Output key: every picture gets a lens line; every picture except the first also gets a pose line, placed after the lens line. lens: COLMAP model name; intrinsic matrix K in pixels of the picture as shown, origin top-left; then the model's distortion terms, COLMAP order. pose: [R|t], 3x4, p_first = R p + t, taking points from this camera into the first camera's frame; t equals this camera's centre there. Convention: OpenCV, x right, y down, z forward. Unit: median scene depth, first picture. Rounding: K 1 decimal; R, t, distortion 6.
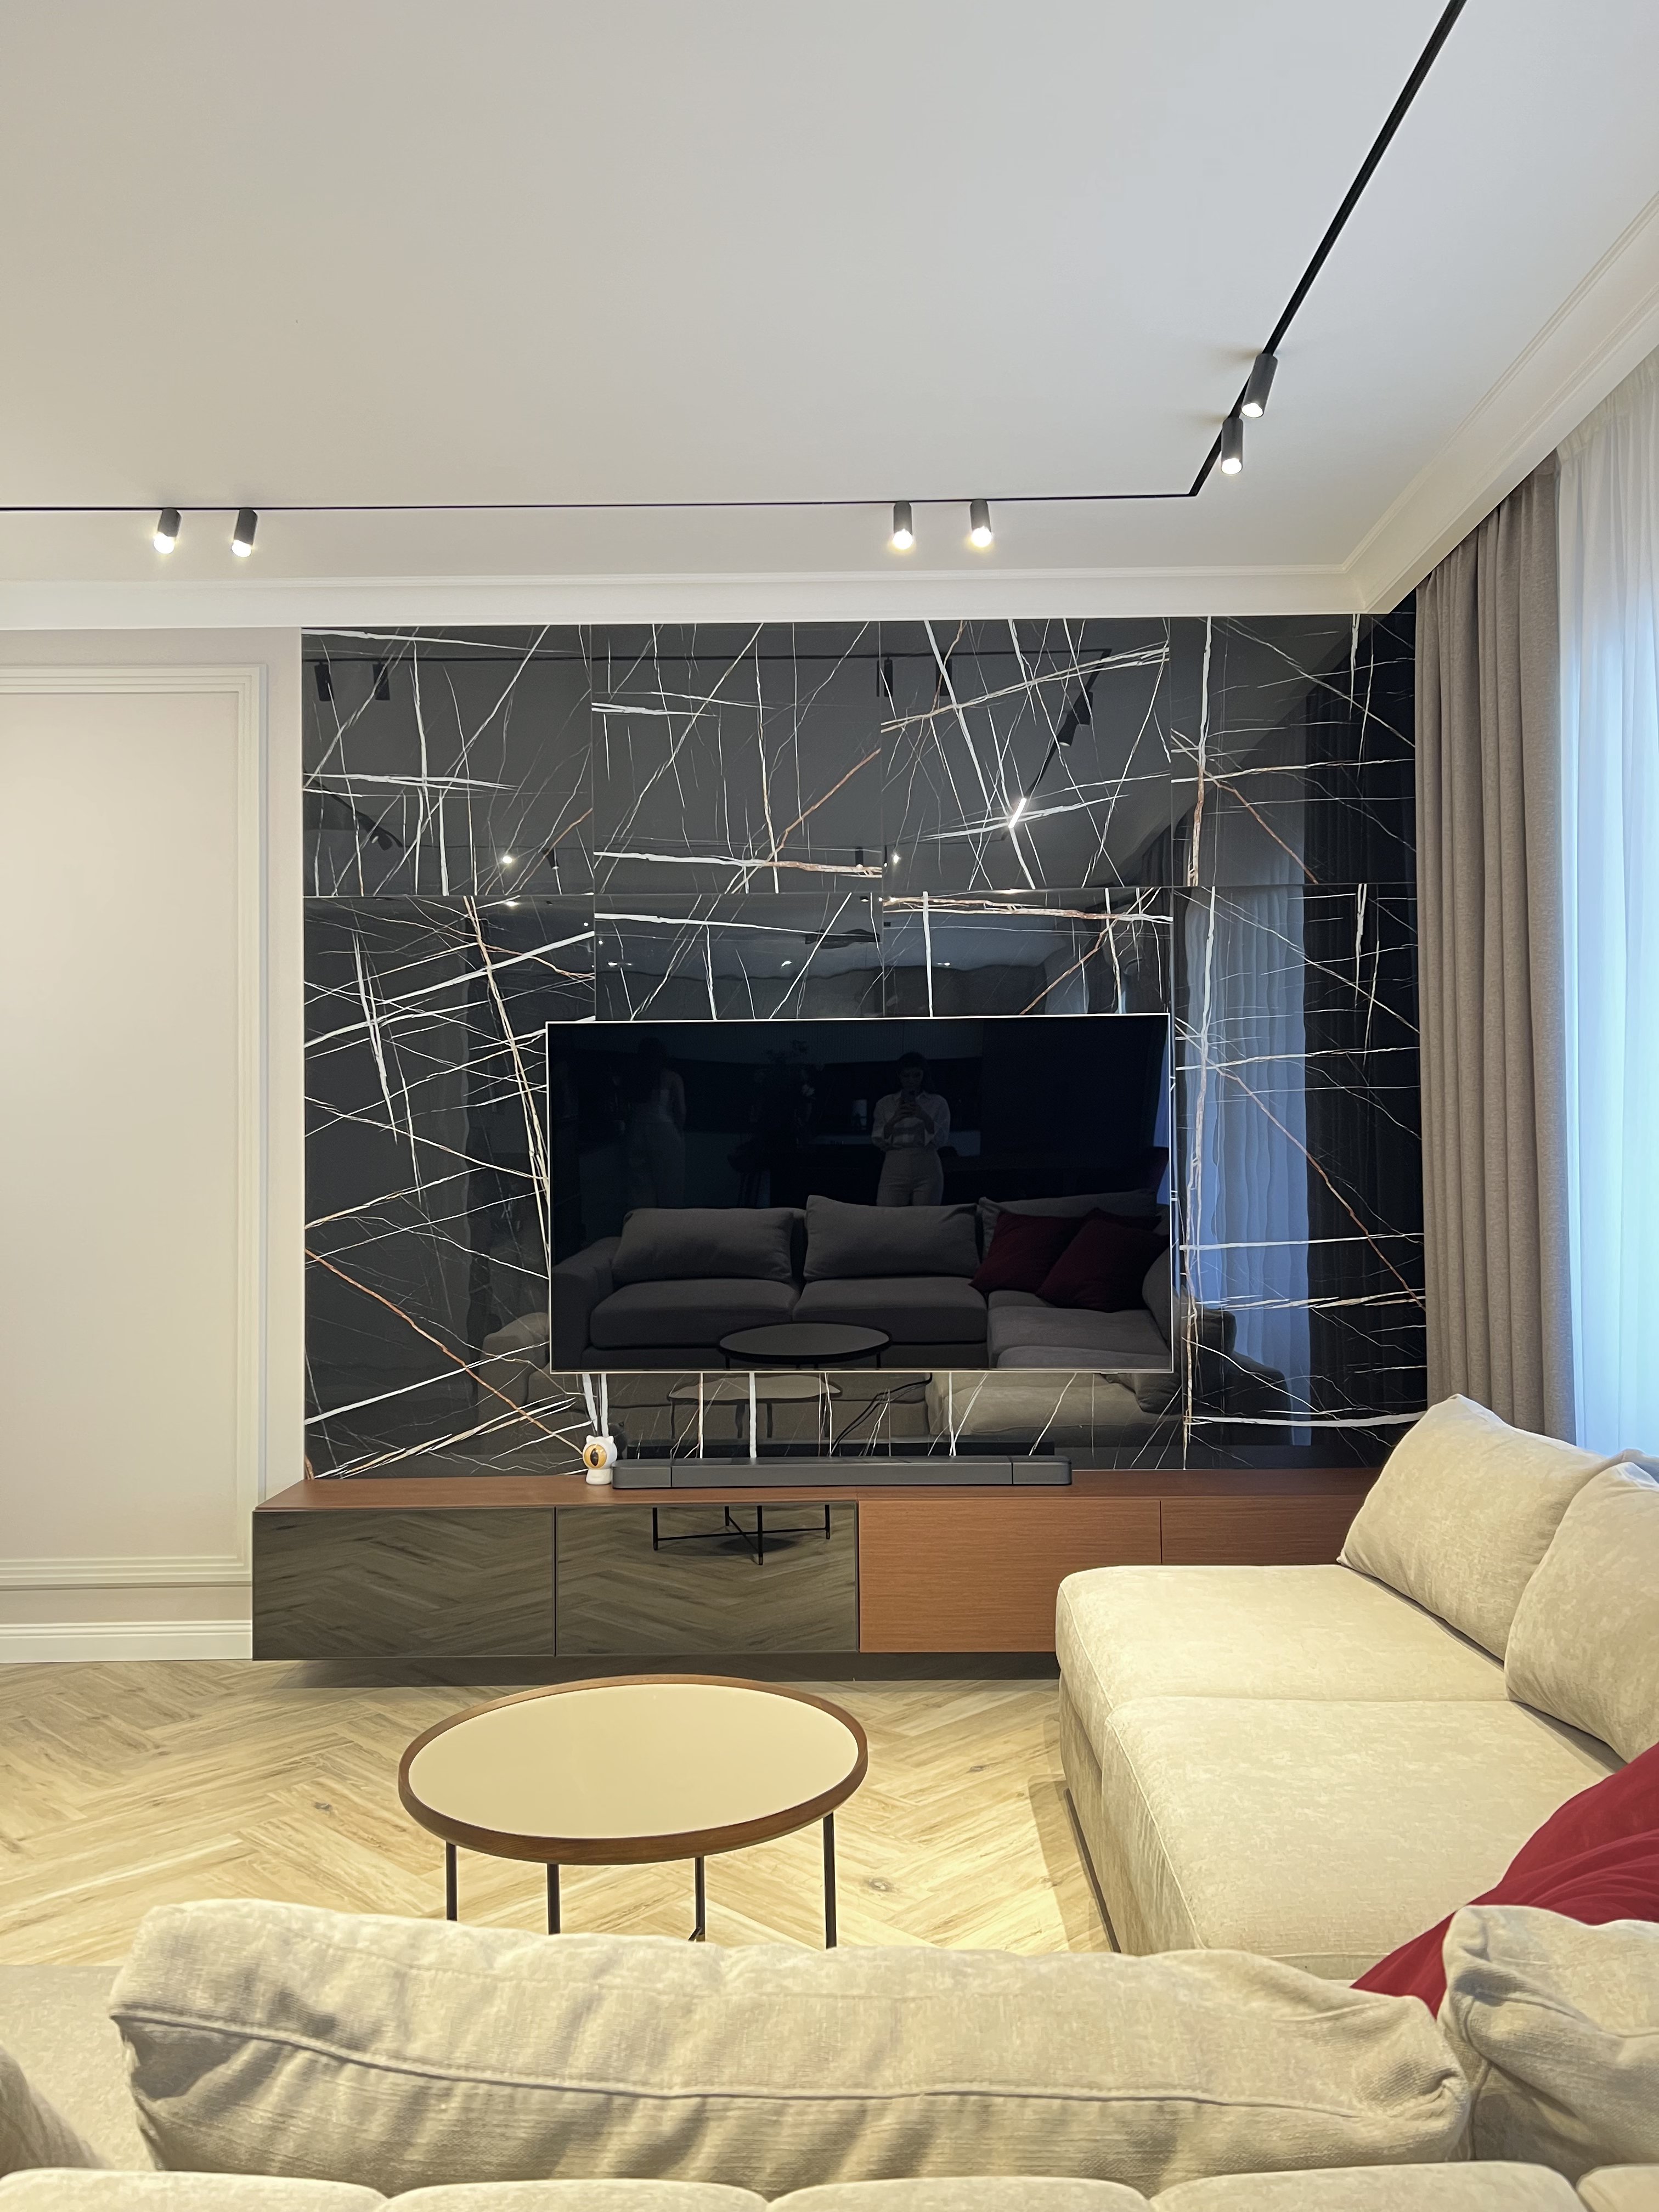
lens RADIAL K [[1757.0, 0, 838.9], [0, 1757.0, 1100.8], [0, 0, 1]] dist [0.085657, -0.101437]
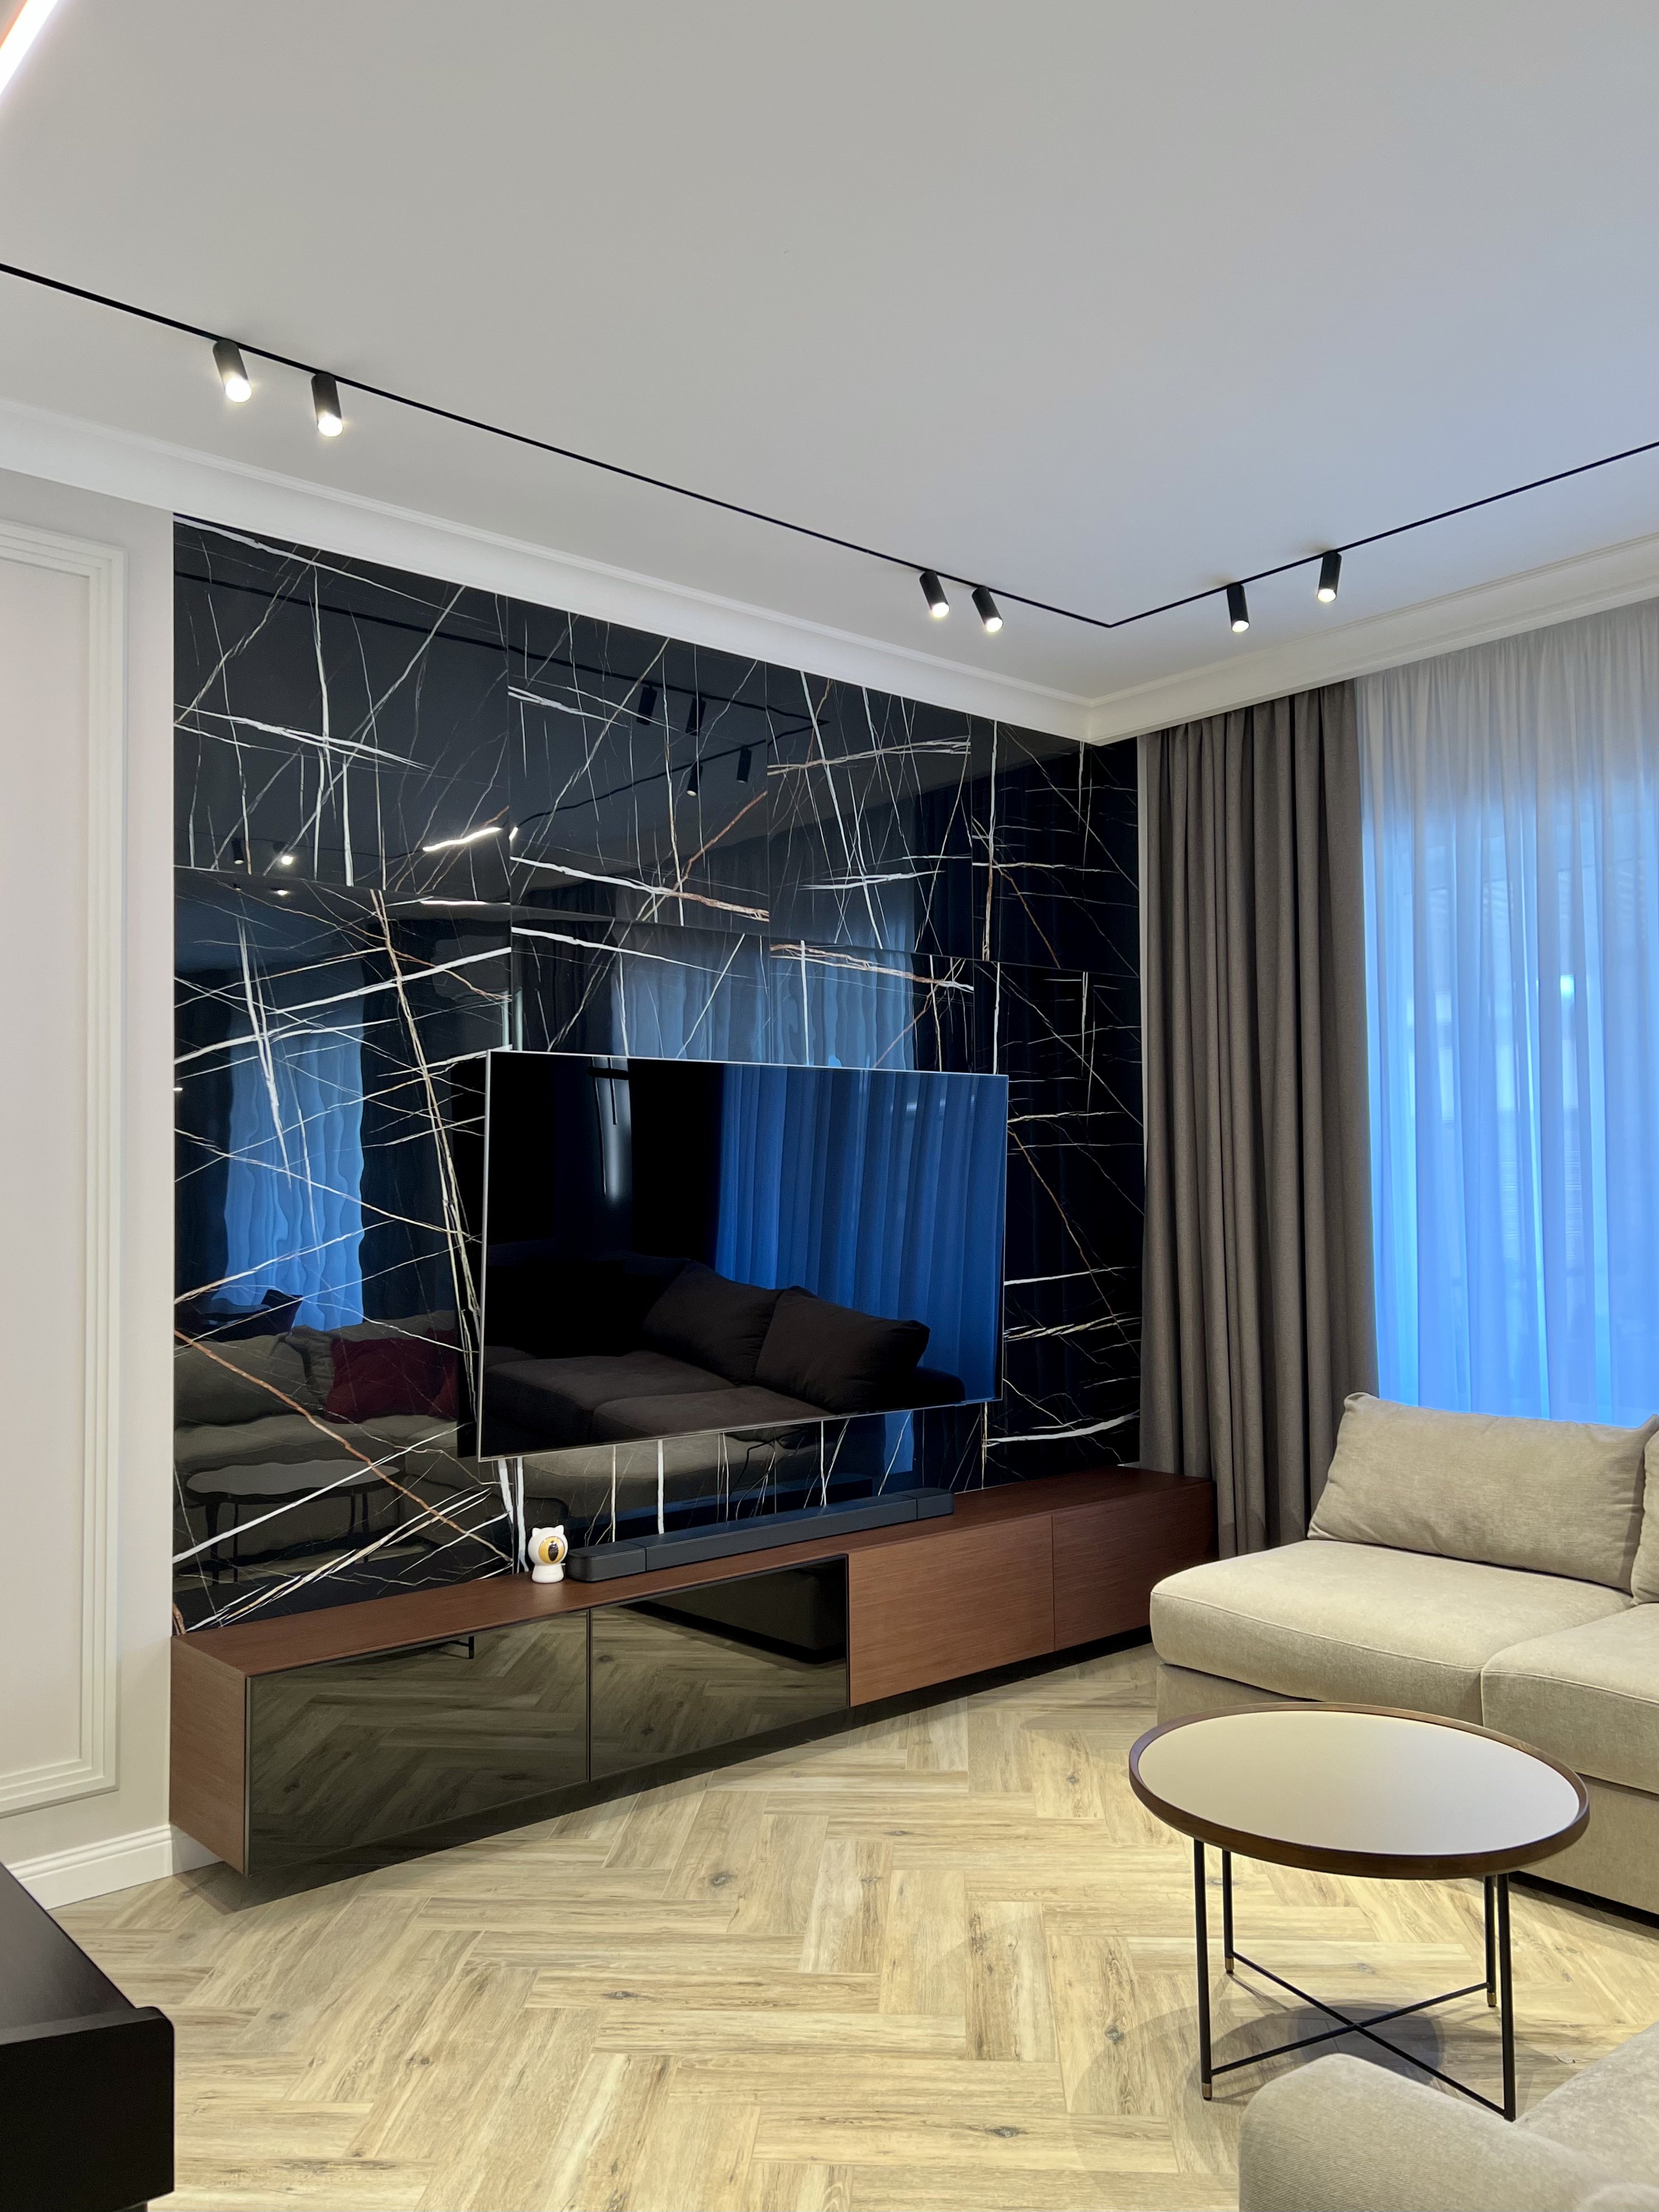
lens RADIAL K [[1757.1, 0, 814.6], [0, 1757.1, 1120.8], [0, 0, 1]] dist [0.085657, -0.101437]
pose [[0.734647, 0.029237, 0.677819, -0.619422], [-0.018490, 0.999563, -0.023076, 0.006765], [-0.678198, 0.004420, 0.734866, 0.258135]]
